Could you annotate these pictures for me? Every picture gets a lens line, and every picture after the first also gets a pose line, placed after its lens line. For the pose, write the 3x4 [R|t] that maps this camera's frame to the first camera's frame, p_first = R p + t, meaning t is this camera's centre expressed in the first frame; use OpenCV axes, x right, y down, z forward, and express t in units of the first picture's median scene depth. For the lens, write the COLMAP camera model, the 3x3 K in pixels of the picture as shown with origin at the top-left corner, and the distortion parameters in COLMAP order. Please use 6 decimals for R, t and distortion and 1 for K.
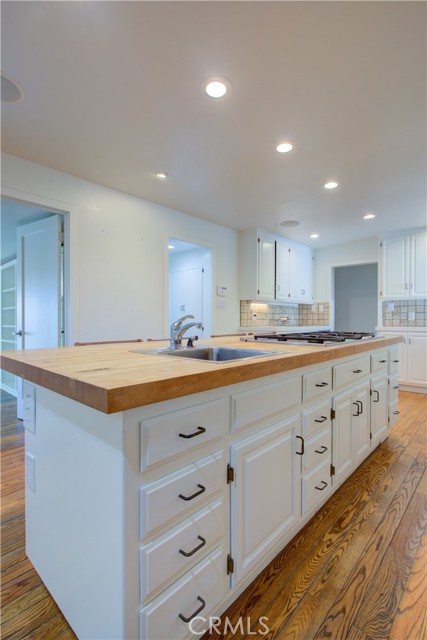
lens RADIAL K [[296.1, 0, 216.7], [0, 296.1, 322.7], [0, 0, 1]] dist [-0.004896, 0.001294]
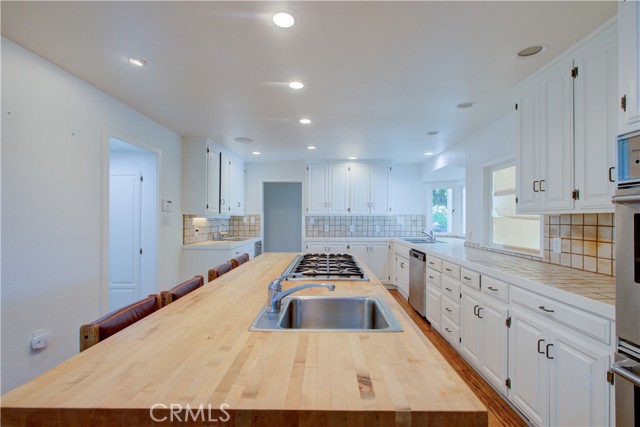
lens RADIAL K [[296.1, 0, 324.4], [0, 296.1, 217.7], [0, 0, 1]] dist [-0.004896, 0.001294]
pose [[0.734266, 0.004034, 0.678850, -0.225024], [-0.001717, 0.999990, -0.004085, -0.070718], [-0.678860, 0.001834, 0.734265, 0.091496]]
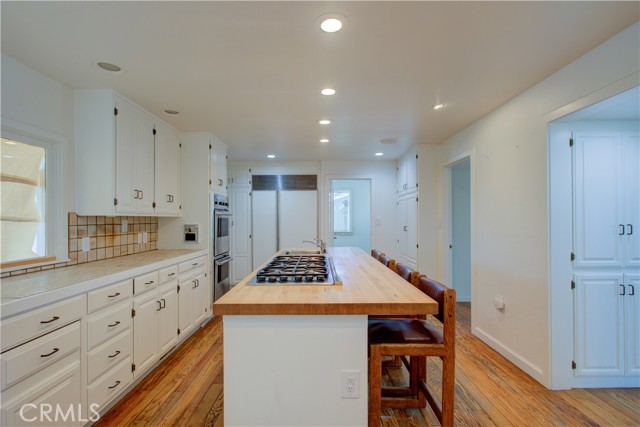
lens RADIAL K [[296.1, 0, 316.5], [0, 296.1, 218.8], [0, 0, 1]] dist [-0.004896, 0.001294]
pose [[-0.733088, 0.001672, -0.680132, 0.560139], [0.000922, 0.999999, 0.001465, -0.074123], [0.680133, 0.000448, -0.733089, 0.983330]]
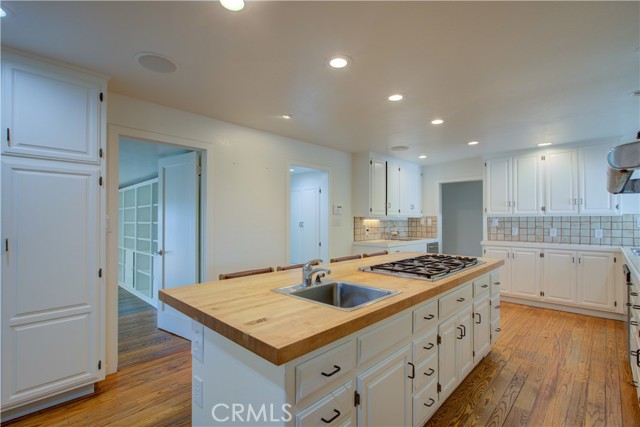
lens RADIAL K [[296.1, 0, 323.6], [0, 296.1, 214.3], [0, 0, 1]] dist [-0.004896, 0.001294]
pose [[0.999972, 0.000742, -0.007488, -0.023451], [-0.000909, 0.999749, -0.022371, -0.067748], [0.007469, 0.022377, 0.999722, -0.077751]]
